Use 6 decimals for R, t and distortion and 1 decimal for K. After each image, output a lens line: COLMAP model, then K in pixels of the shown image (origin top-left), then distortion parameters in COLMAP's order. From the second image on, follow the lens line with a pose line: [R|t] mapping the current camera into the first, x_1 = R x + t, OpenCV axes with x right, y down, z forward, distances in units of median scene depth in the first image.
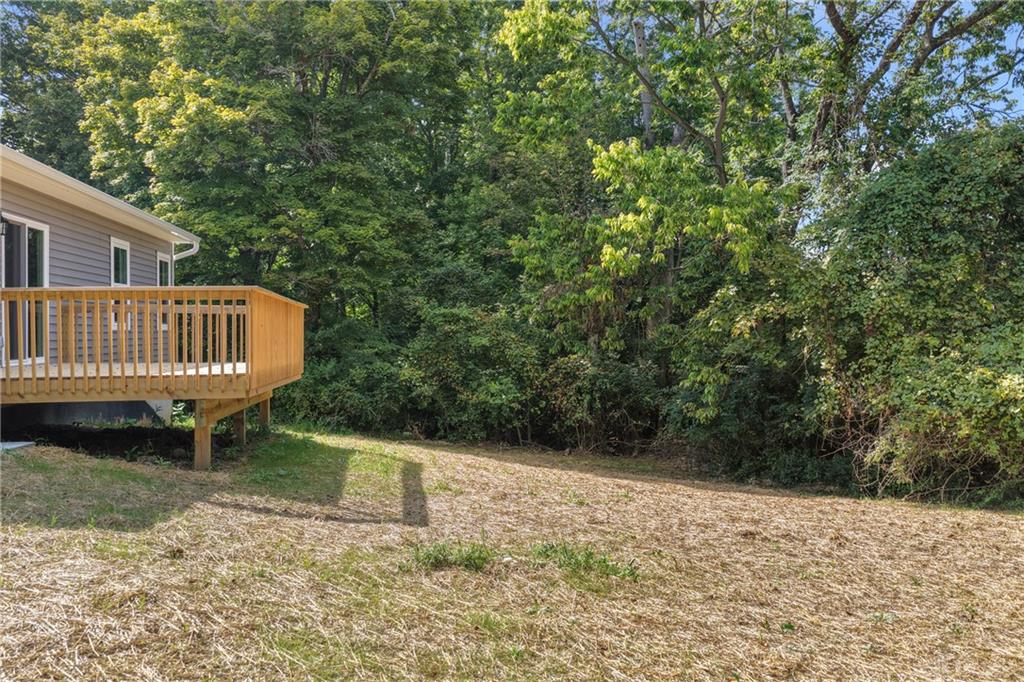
lens RADIAL K [[850.7, 0, 515.4], [0, 850.7, 339.1], [0, 0, 1]] dist [-0.006654, 0.007034]
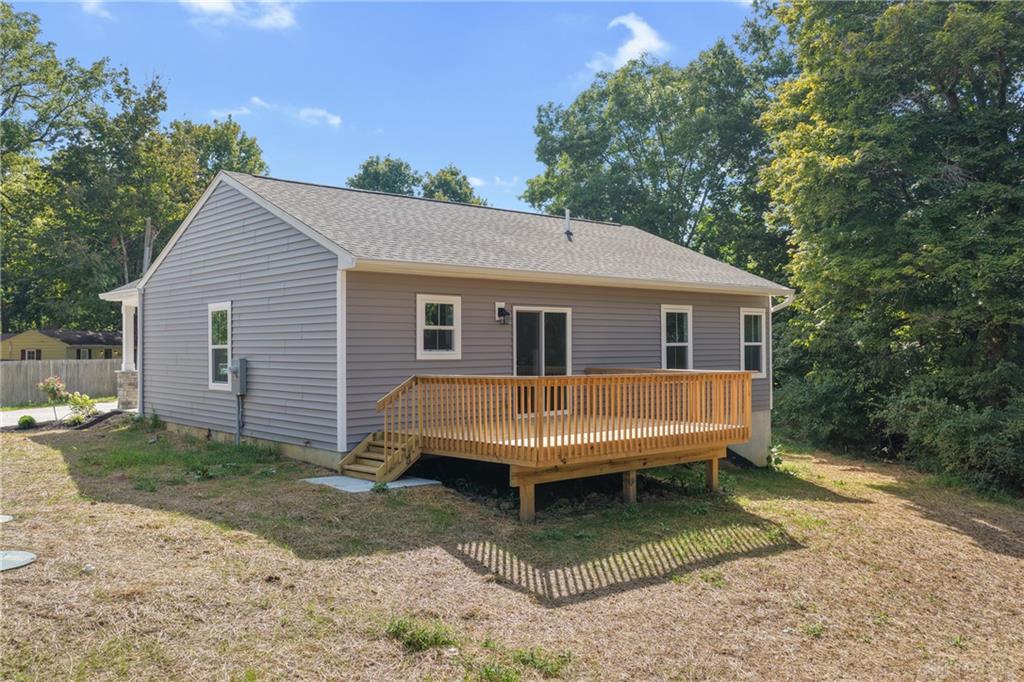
lens RADIAL K [[850.7, 0, 515.4], [0, 850.7, 339.1], [0, 0, 1]] dist [-0.006654, 0.007034]
pose [[0.555578, -0.004513, -0.831452, 0.312901], [-0.003149, 0.999967, -0.007532, -0.049697], [0.831459, 0.006803, 0.555545, 0.136464]]
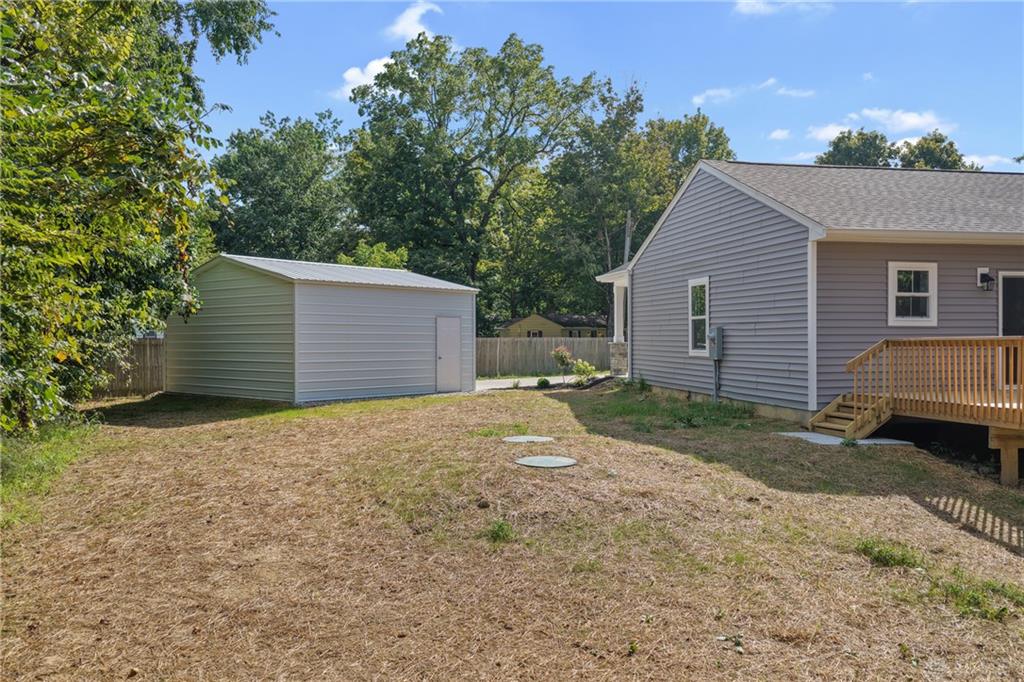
lens RADIAL K [[853.6, 0, 511.0], [0, 853.6, 336.6], [0, 0, 1]] dist [-0.005803, 0.013694]
pose [[0.052438, 0.006858, -0.998601, 0.388297], [-0.004377, 0.999968, 0.006637, -0.031609], [0.998615, 0.004023, 0.052466, 0.102153]]
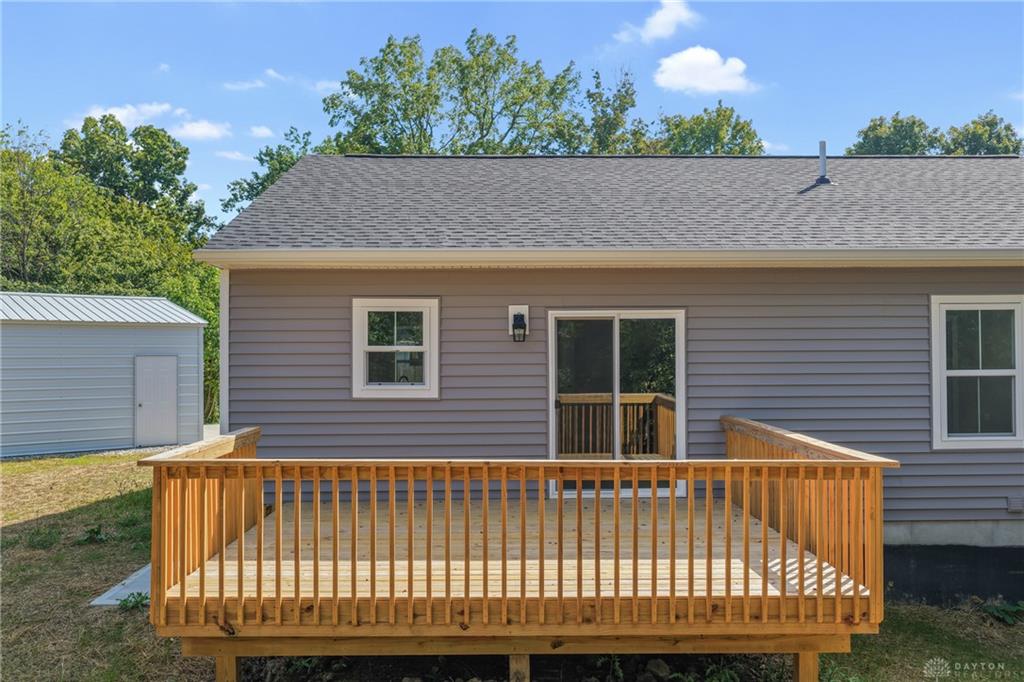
lens RADIAL K [[853.6, 0, 511.0], [0, 853.6, 336.6], [0, 0, 1]] dist [-0.005803, 0.013694]
pose [[-0.122642, -0.004793, -0.992439, 0.129162], [-0.002061, 0.999987, -0.004574, -0.069639], [0.992449, 0.001484, -0.122650, 0.614003]]
